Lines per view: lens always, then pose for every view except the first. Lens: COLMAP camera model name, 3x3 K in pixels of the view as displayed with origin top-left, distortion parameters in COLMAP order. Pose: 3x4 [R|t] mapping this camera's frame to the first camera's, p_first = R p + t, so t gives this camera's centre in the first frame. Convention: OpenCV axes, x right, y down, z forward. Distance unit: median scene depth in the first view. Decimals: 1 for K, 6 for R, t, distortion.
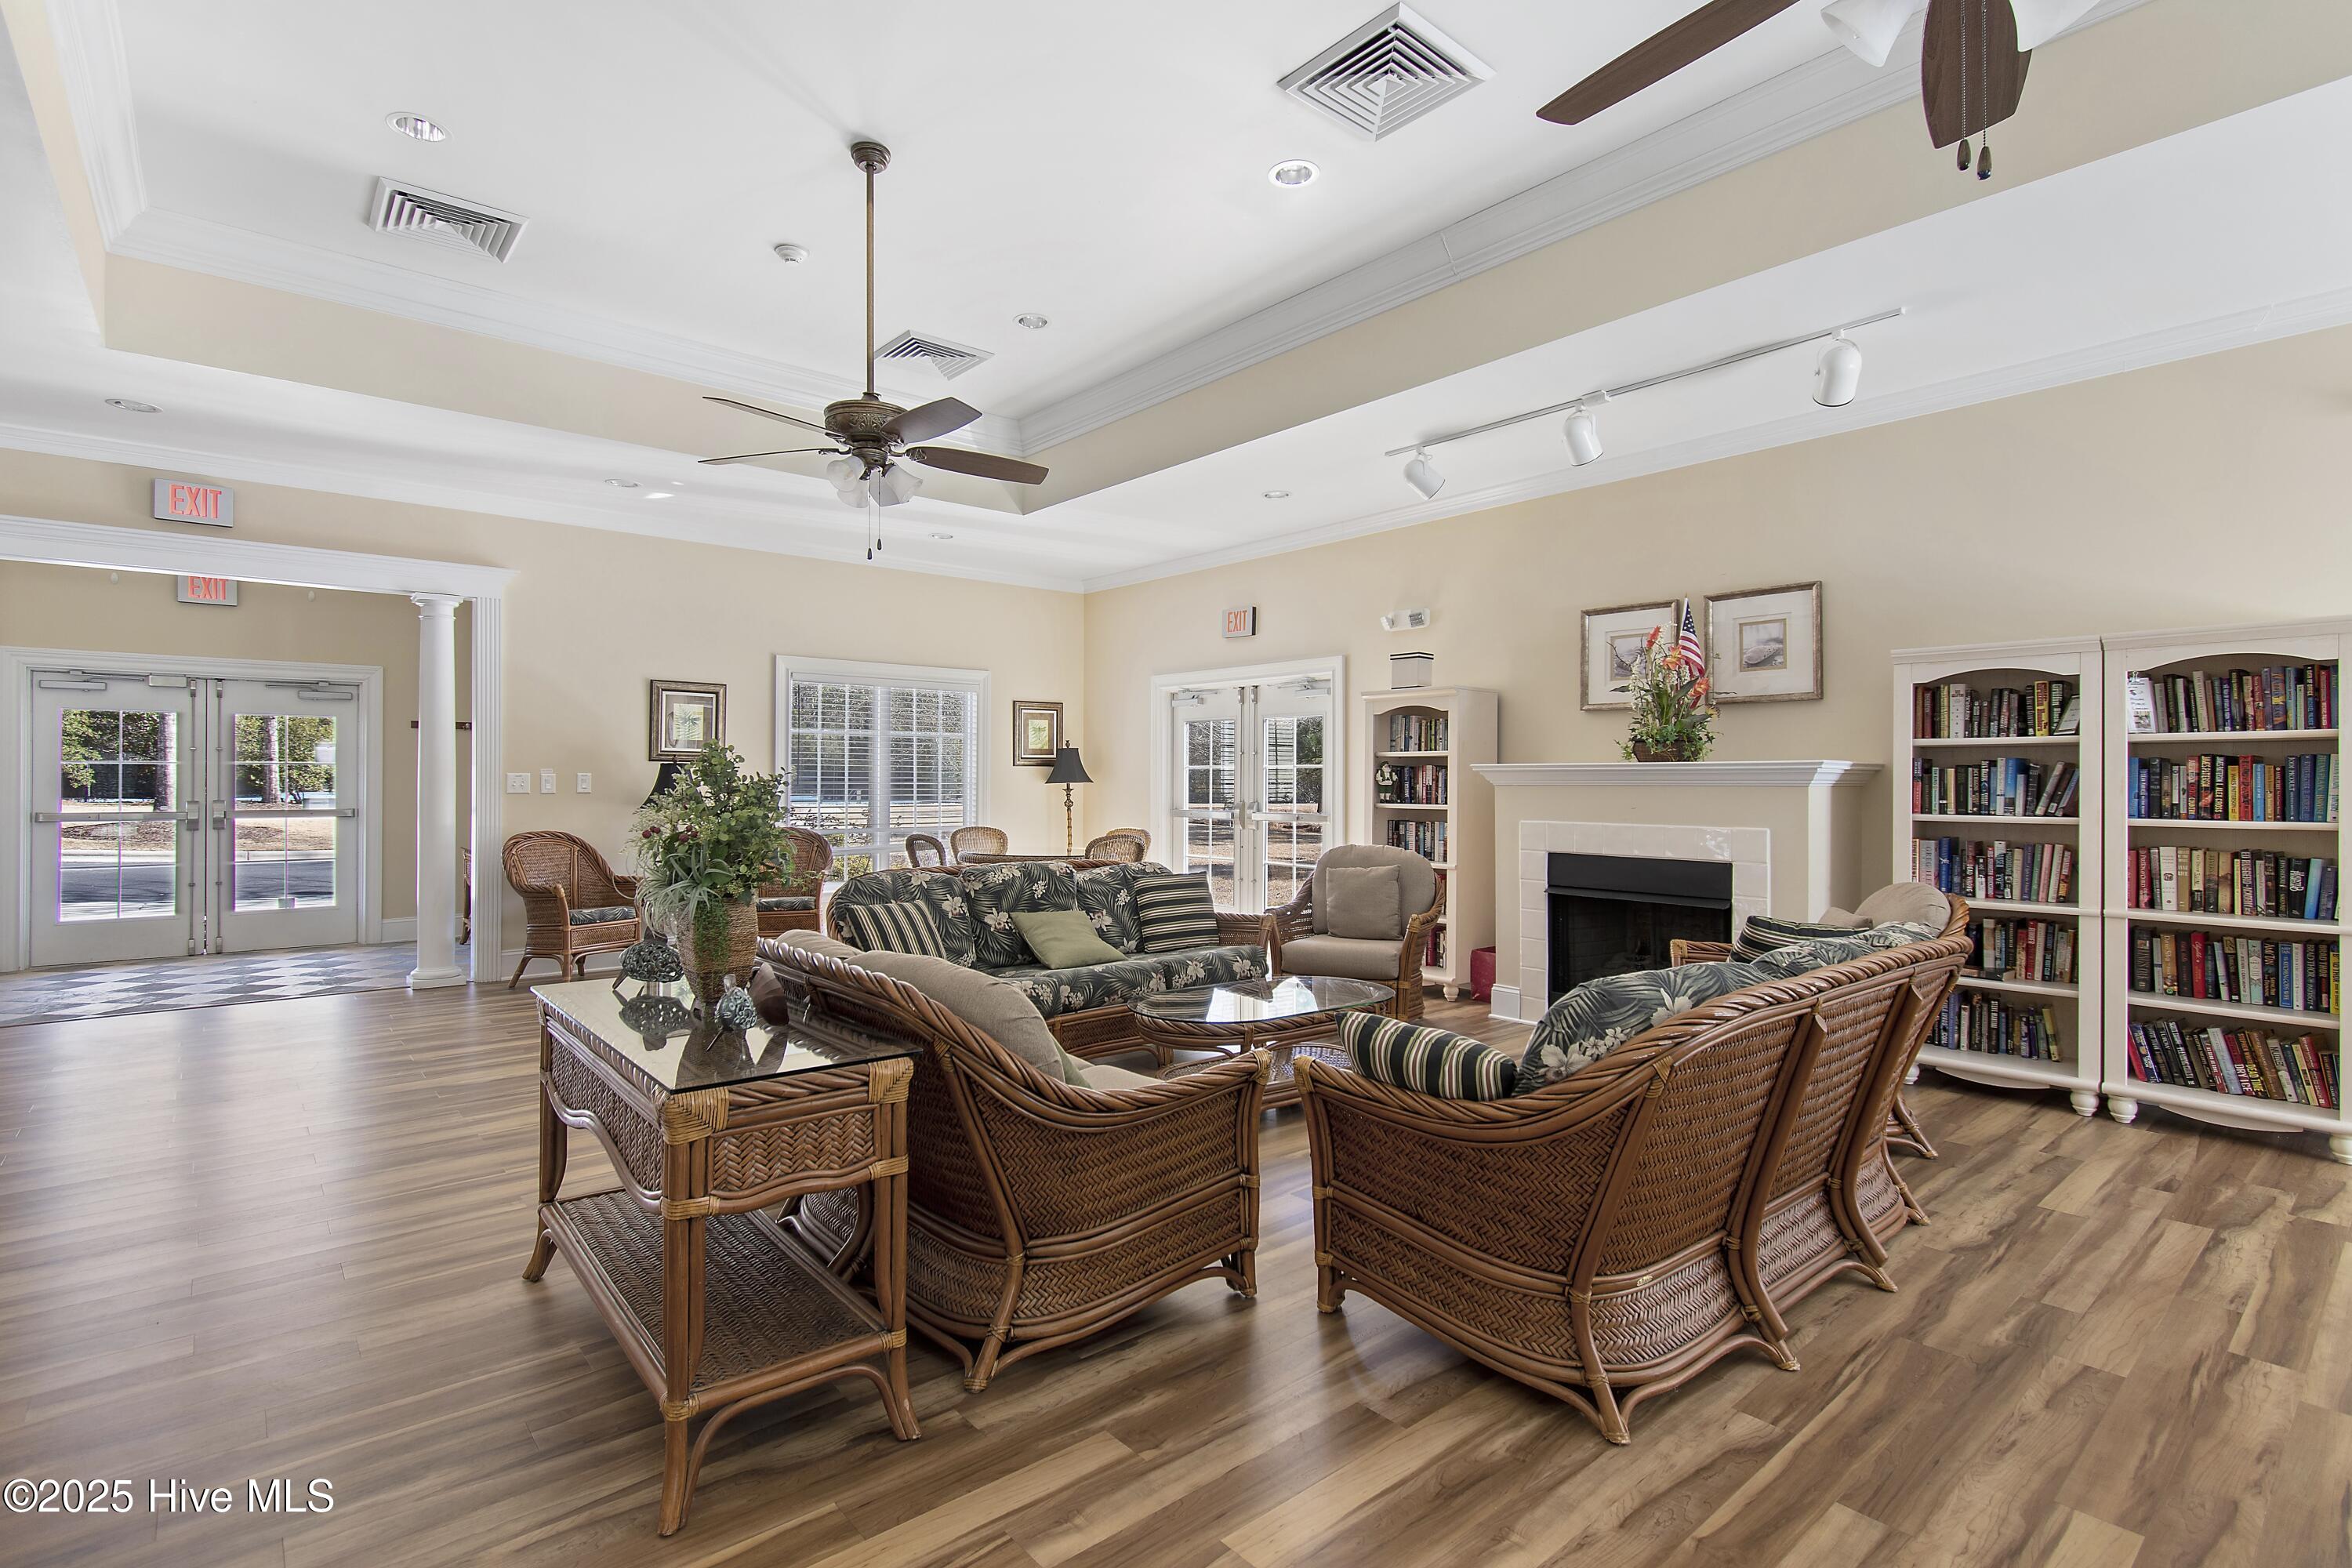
lens RADIAL K [[1110.6, 0, 1161.5], [0, 1110.6, 776.6], [0, 0, 1]] dist [0.003013, 0.000275]
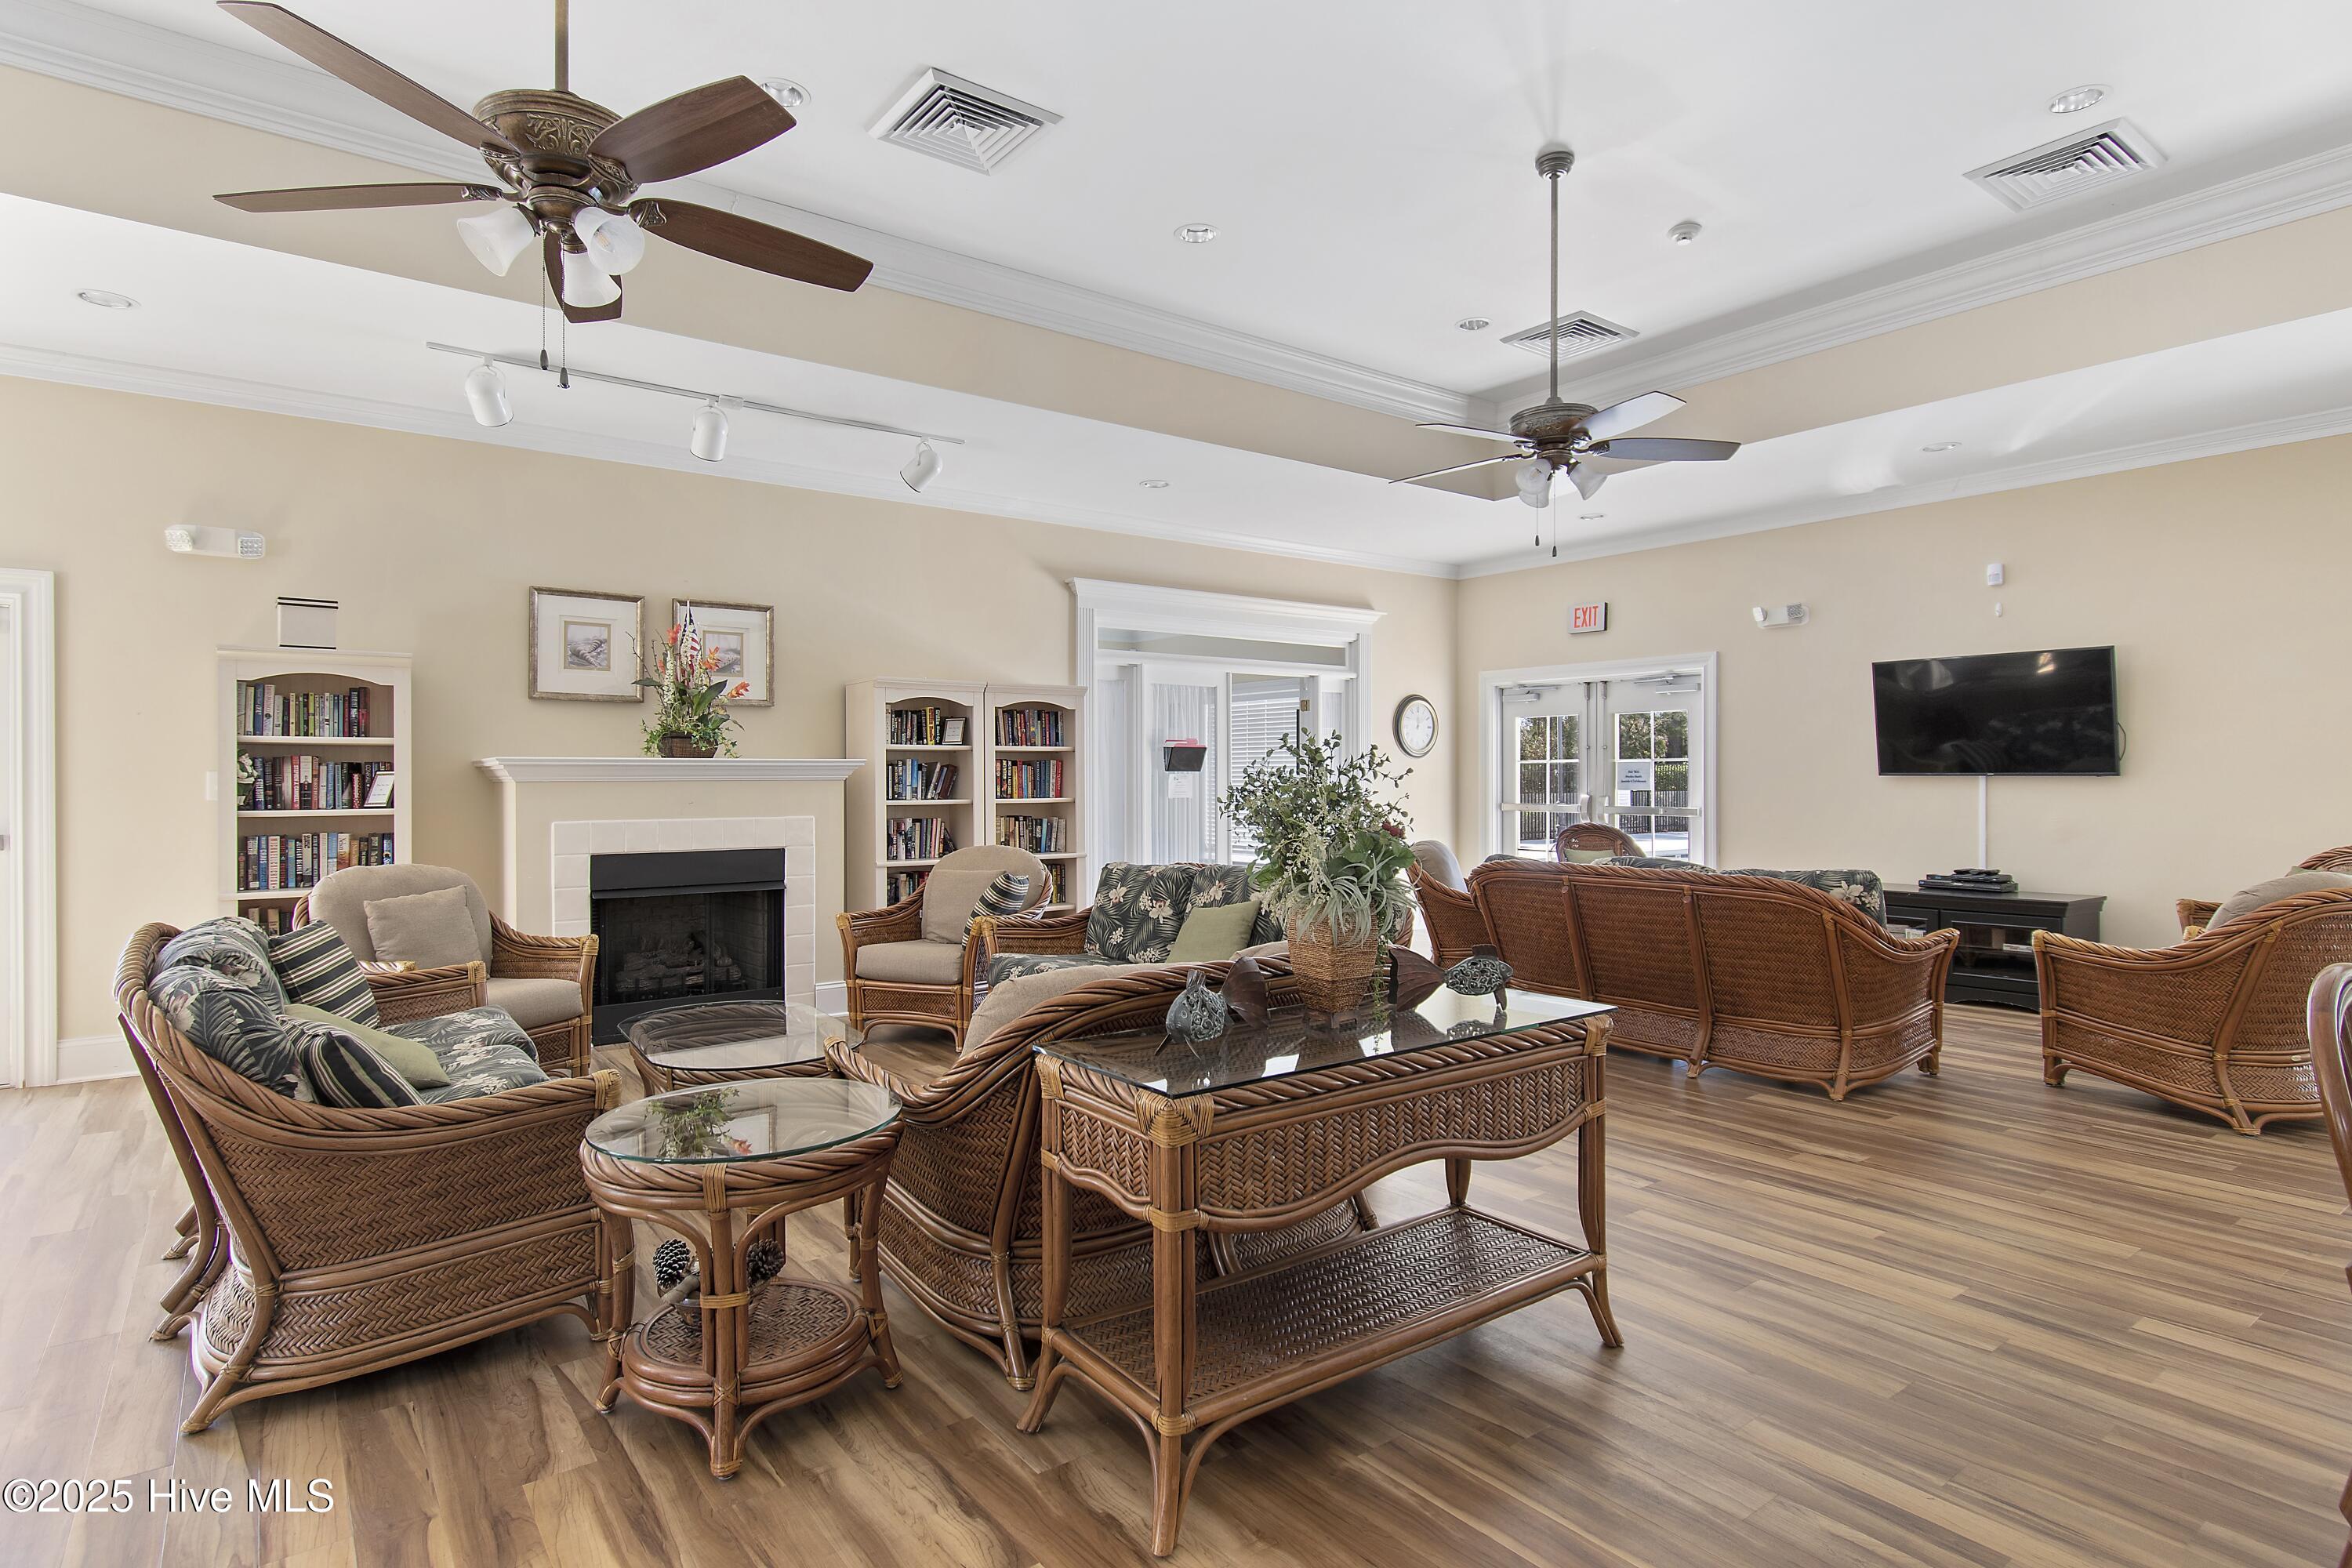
lens RADIAL K [[1210.7, 0, 1169.7], [0, 1210.7, 778.3], [0, 0, 1]] dist [0.000884, -0.001338]
pose [[0.059420, -0.000879, 0.998233, -0.660844], [0.001345, 0.999999, 0.000800, 0.005575], [-0.998232, 0.001295, 0.059421, 0.502097]]
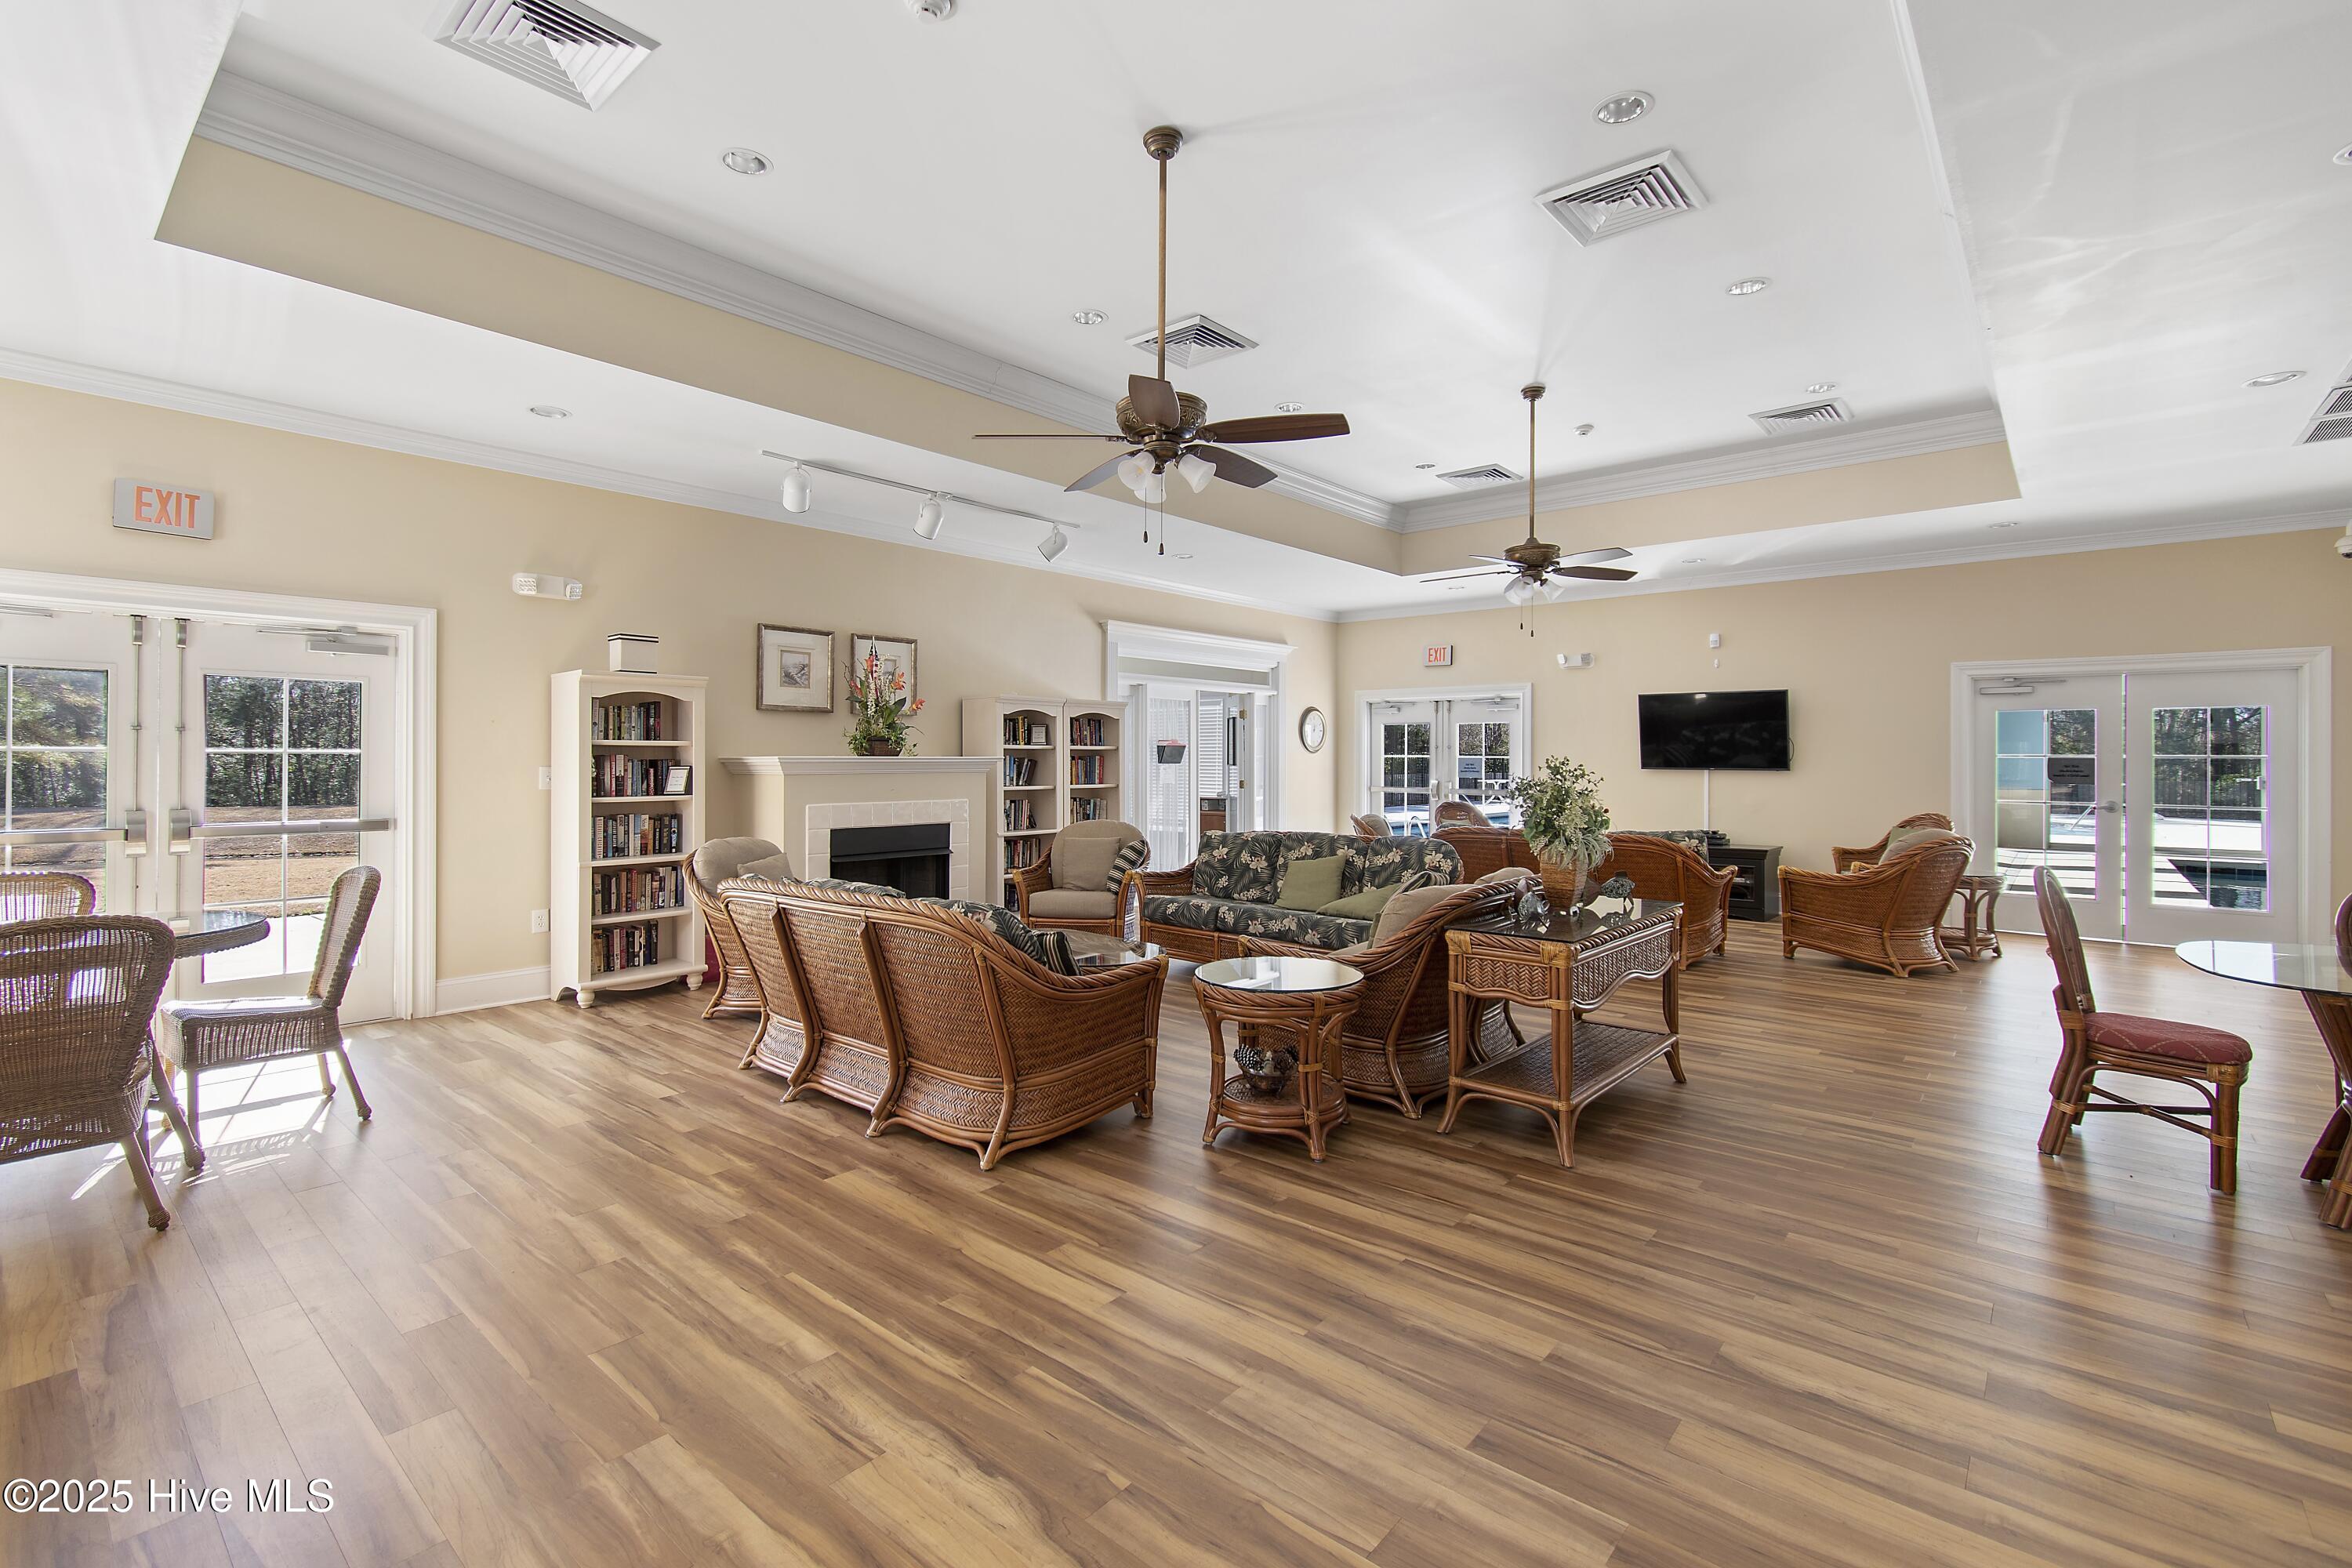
lens RADIAL K [[1047.5, 0, 1164.0], [0, 1047.5, 751.7], [0, 0, 1]] dist [0.000654, -0.001821]
pose [[-0.153794, 0.007117, 0.988077, -0.900155], [-0.003007, 0.999966, -0.007671, -0.009643], [-0.988098, -0.004151, -0.153767, 0.878462]]
